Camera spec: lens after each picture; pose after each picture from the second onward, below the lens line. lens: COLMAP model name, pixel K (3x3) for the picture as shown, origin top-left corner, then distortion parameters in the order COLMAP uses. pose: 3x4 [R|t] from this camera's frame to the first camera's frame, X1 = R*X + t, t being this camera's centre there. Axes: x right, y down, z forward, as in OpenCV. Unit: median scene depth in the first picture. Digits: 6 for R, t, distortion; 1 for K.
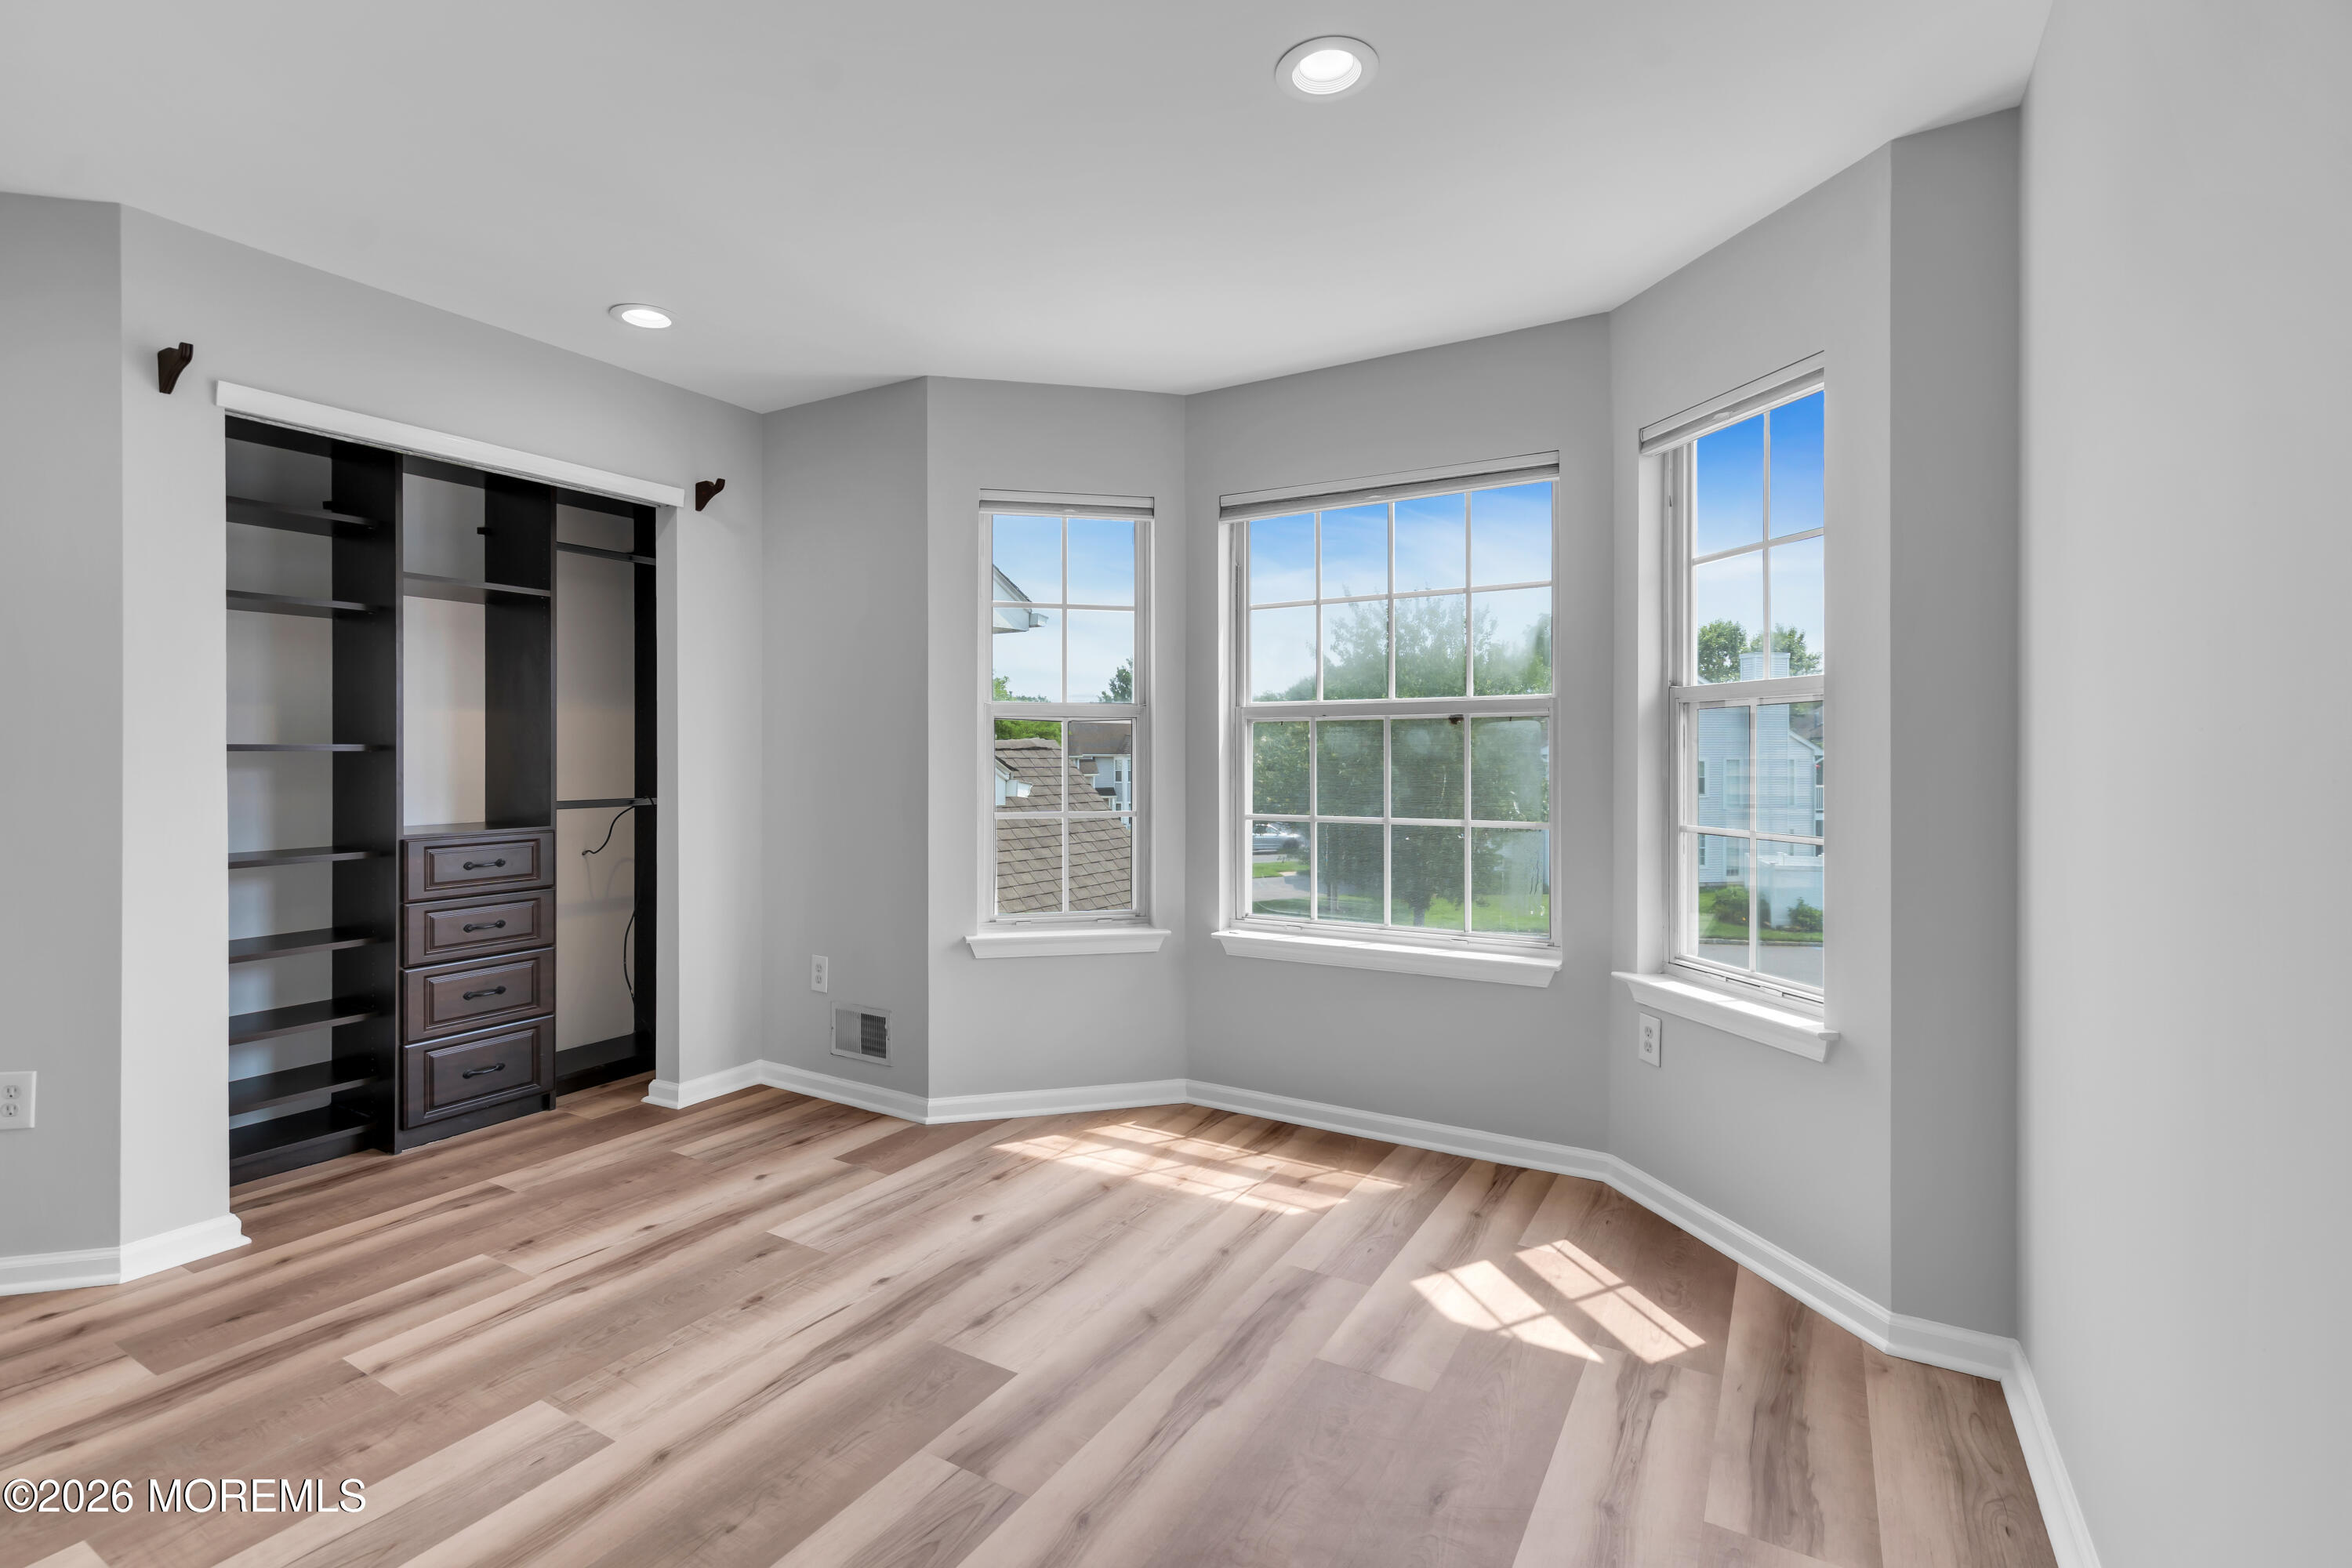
lens RADIAL K [[1086.0, 0, 1174.7], [0, 1086.0, 751.1], [0, 0, 1]] dist [0.006778, 0.004587]
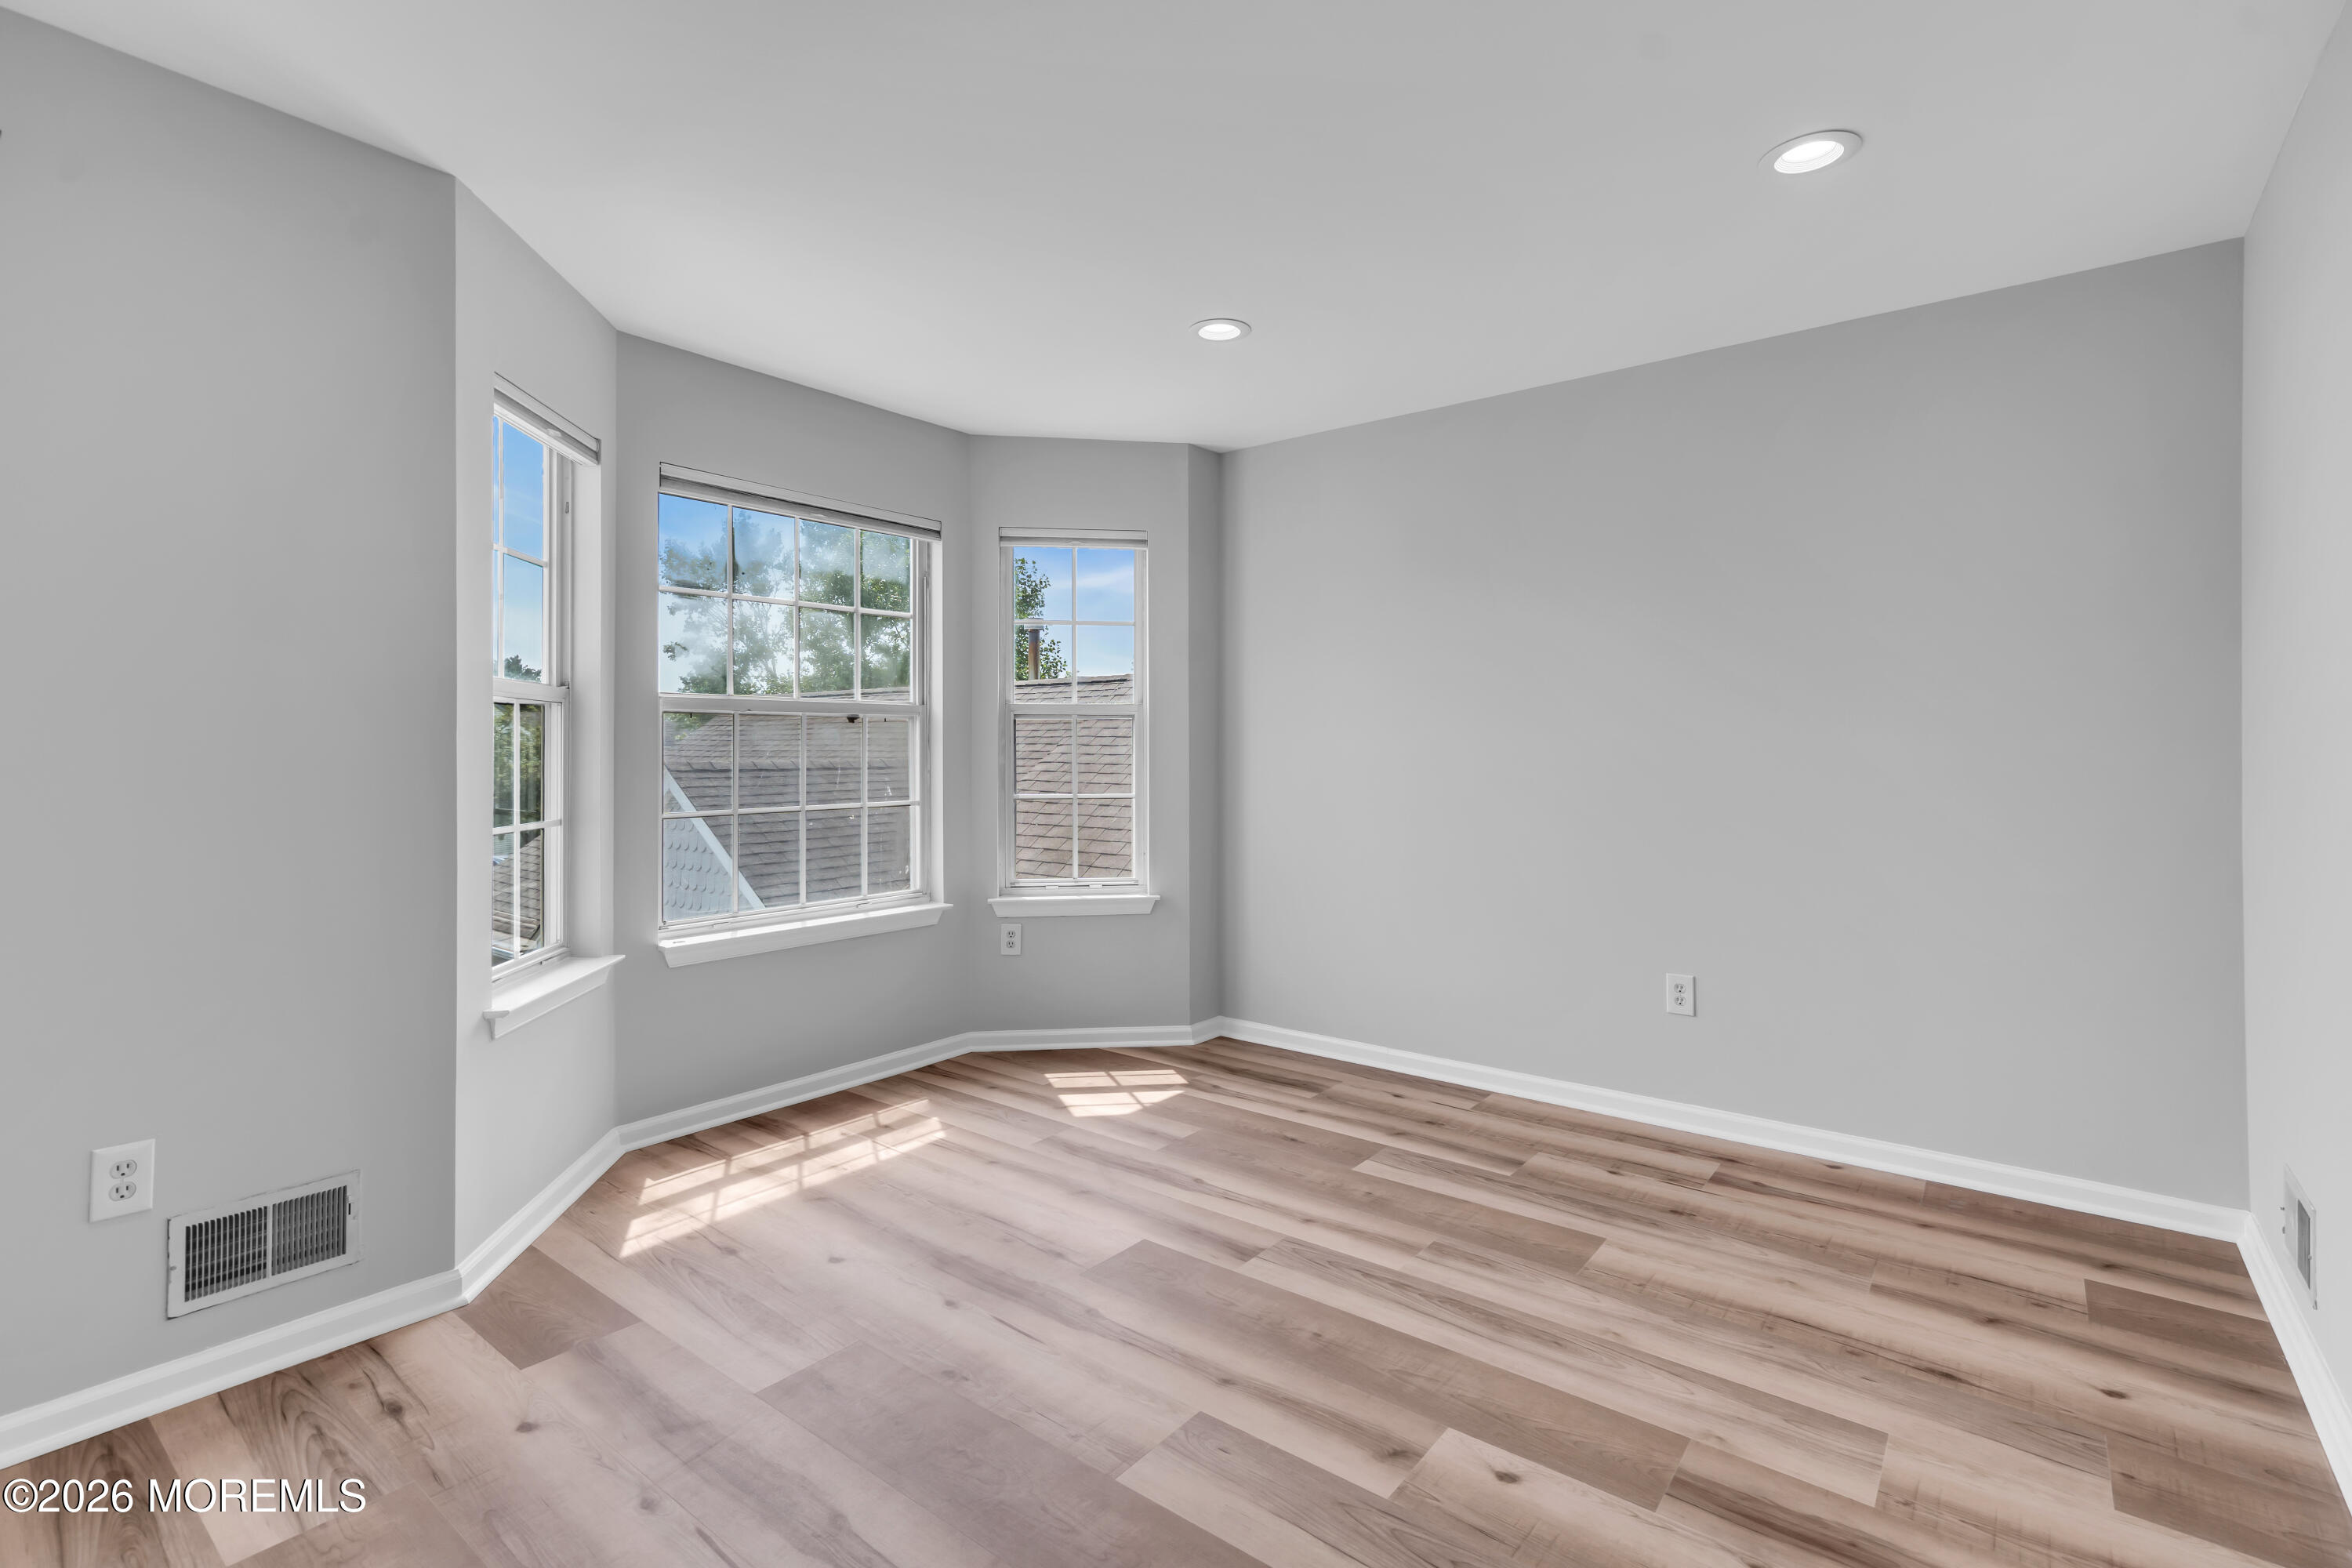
lens RADIAL K [[1086.0, 0, 1174.7], [0, 1086.0, 751.1], [0, 0, 1]] dist [0.006778, 0.004587]
pose [[0.130283, -0.002394, 0.991474, -0.962916], [-0.002509, 0.999993, 0.002744, 0.002173], [-0.991474, -0.002845, 0.130276, 0.557077]]
